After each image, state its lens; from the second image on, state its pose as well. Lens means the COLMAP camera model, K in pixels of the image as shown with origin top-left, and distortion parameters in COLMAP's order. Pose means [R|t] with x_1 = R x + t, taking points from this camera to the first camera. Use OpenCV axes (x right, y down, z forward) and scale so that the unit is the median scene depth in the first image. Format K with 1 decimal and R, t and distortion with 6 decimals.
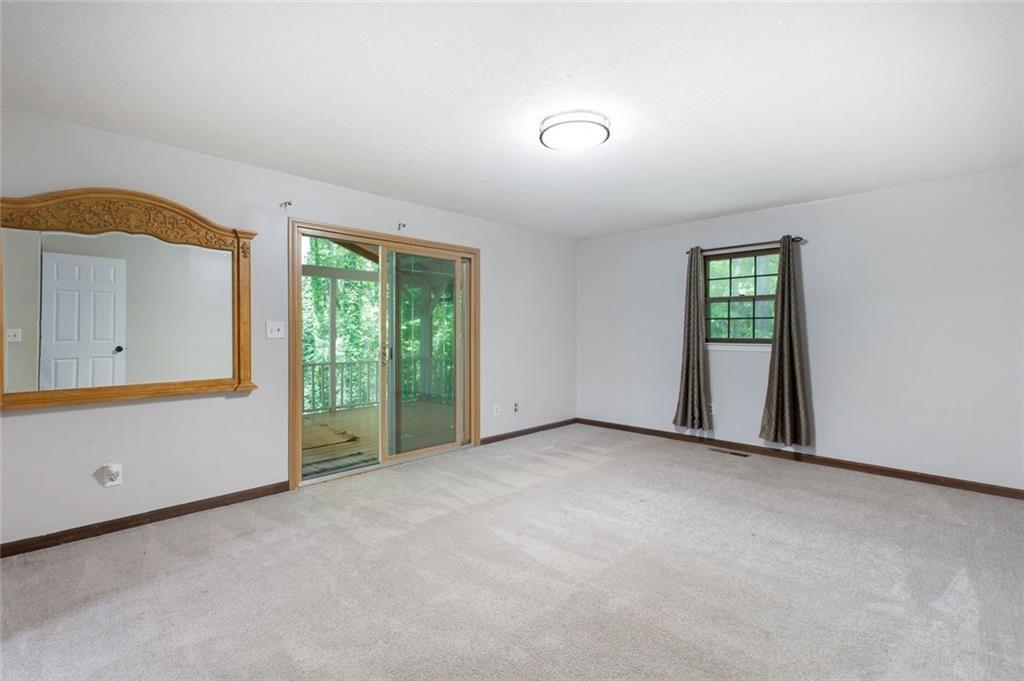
lens RADIAL K [[464.0, 0, 509.4], [0, 464.0, 334.0], [0, 0, 1]] dist [0.002234, -0.000076]
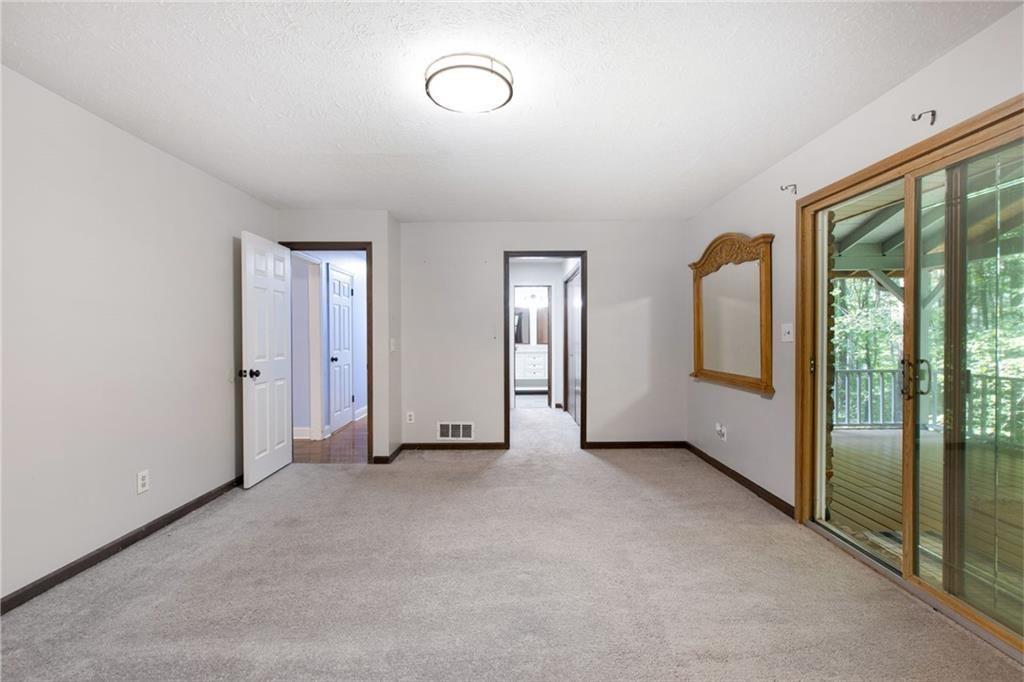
lens RADIAL K [[464.0, 0, 510.3], [0, 464.0, 339.3], [0, 0, 1]] dist [0.002234, -0.000076]
pose [[-0.716226, 0.007326, -0.697830, 0.546020], [0.000400, 0.999949, 0.010087, -0.005451], [0.697869, 0.006946, -0.716192, 1.351564]]
